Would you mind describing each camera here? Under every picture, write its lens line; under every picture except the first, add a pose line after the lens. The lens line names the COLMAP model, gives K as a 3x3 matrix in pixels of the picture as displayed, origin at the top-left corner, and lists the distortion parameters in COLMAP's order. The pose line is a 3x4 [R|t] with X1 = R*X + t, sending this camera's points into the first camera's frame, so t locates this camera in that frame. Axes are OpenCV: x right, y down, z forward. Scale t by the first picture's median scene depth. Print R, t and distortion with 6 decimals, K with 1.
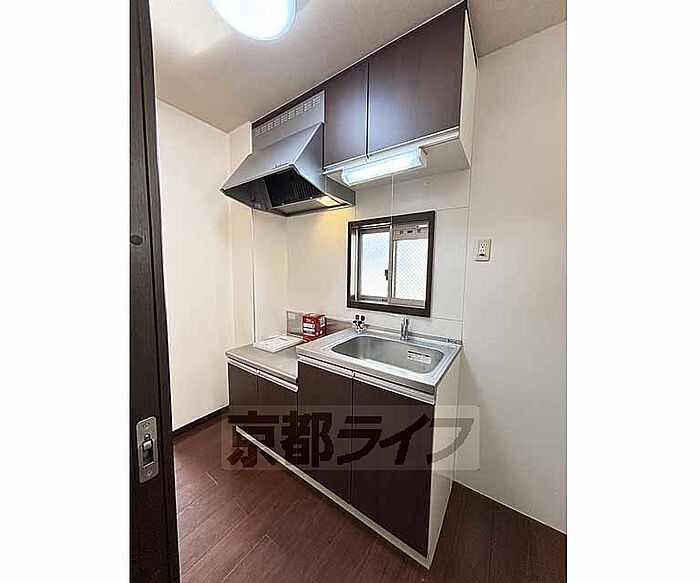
lens RADIAL K [[234.6, 0, 350.0], [0, 234.6, 291.5], [0, 0, 1]] dist [0.000842, 0.000114]
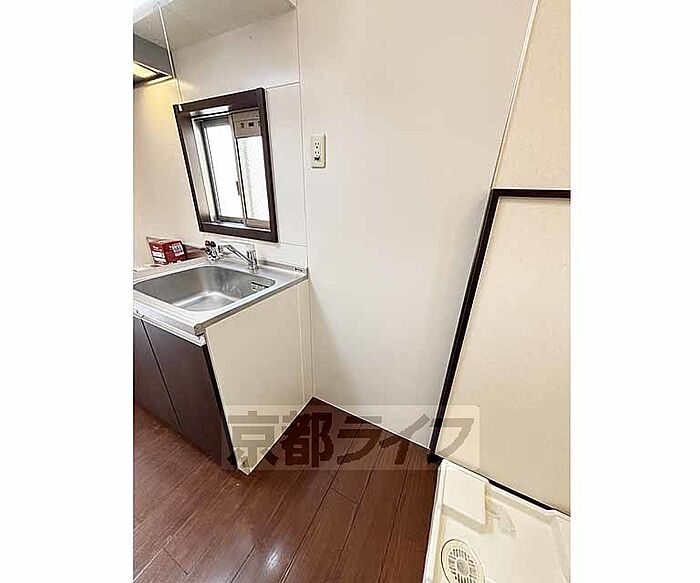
lens RADIAL K [[234.6, 0, 350.0], [0, 234.6, 291.5], [0, 0, 1]] dist [0.000842, 0.000114]
pose [[0.989382, -0.046013, 0.137861, 0.412902], [0.001182, 0.951077, 0.308951, 0.015932], [-0.145332, -0.305508, 0.941033, 0.094355]]
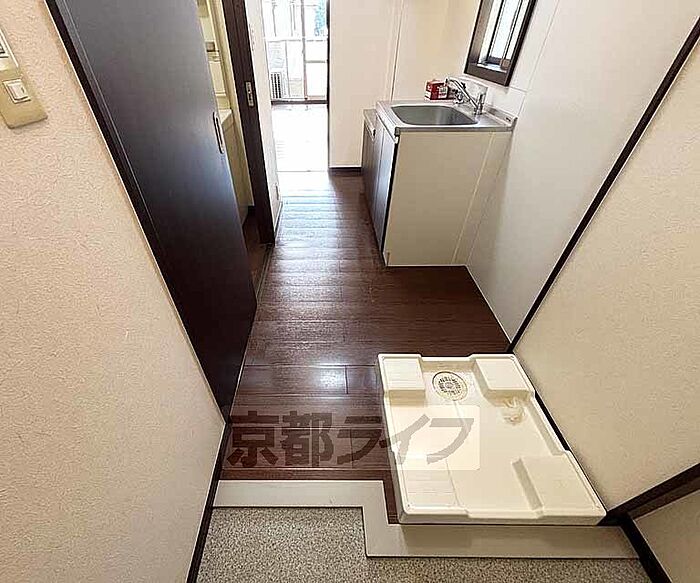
lens RADIAL K [[311.7, 0, 329.9], [0, 311.7, 291.6], [0, 0, 1]] dist [-0.001172, 0.005438]
pose [[0.579385, 0.518304, -0.629026, 0.920886], [-0.067083, 0.799467, 0.596953, 0.065125], [0.812289, -0.303668, 0.497968, -0.256843]]
